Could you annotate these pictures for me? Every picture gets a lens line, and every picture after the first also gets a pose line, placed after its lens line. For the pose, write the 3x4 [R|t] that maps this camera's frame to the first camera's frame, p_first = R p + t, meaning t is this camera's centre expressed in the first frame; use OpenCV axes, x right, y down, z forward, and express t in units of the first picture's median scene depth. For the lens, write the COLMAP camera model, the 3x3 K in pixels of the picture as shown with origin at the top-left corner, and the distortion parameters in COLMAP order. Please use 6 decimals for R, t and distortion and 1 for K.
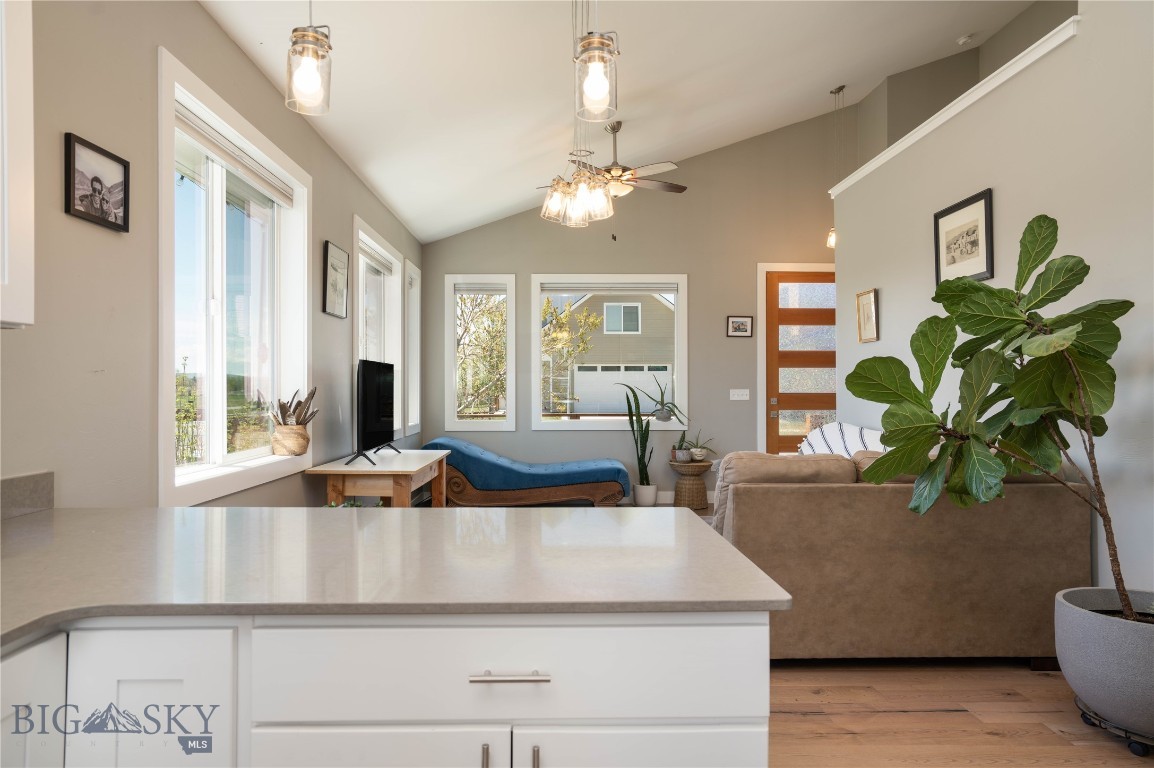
lens RADIAL K [[786.0, 0, 599.1], [0, 786.0, 354.9], [0, 0, 1]] dist [0.013813, -0.000386]
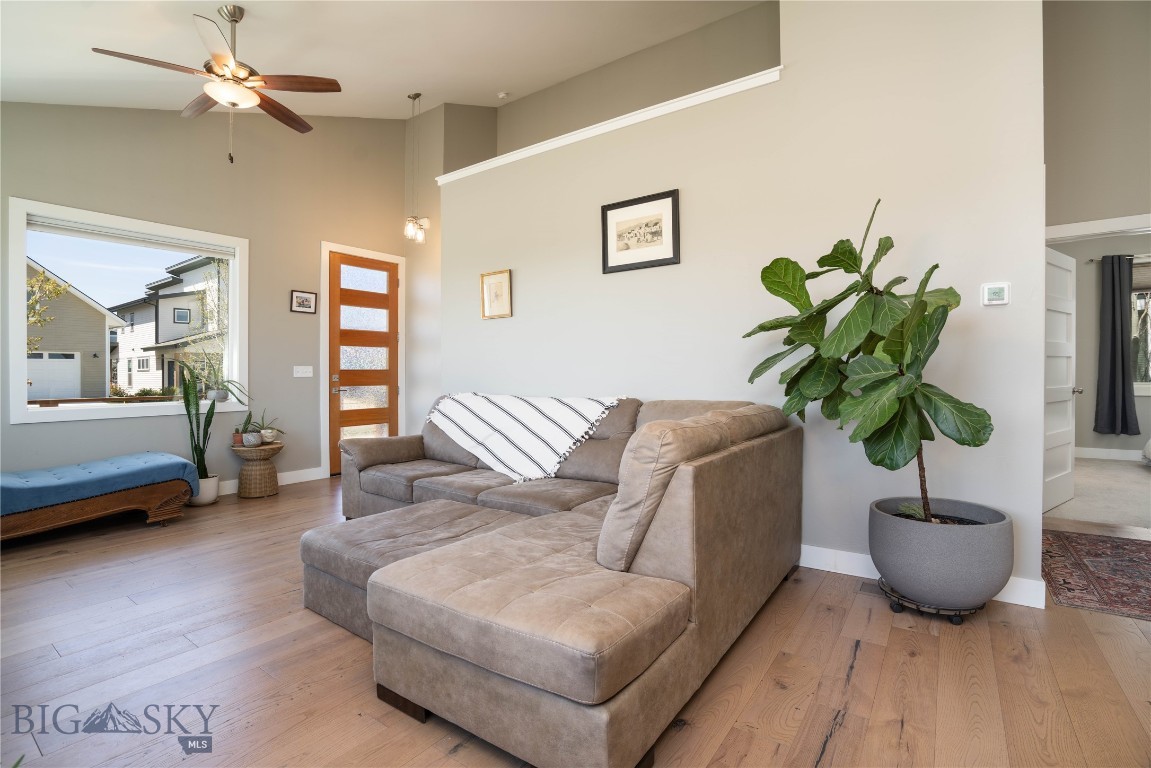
lens RADIAL K [[537.5, 0, 587.2], [0, 537.5, 364.3], [0, 0, 1]] dist [-0.036598, 0.008306]
pose [[0.623537, 0.003253, 0.781787, -0.126035], [-0.020557, 0.999714, 0.012236, 0.027404], [-0.781524, -0.023701, 0.623425, 0.322628]]
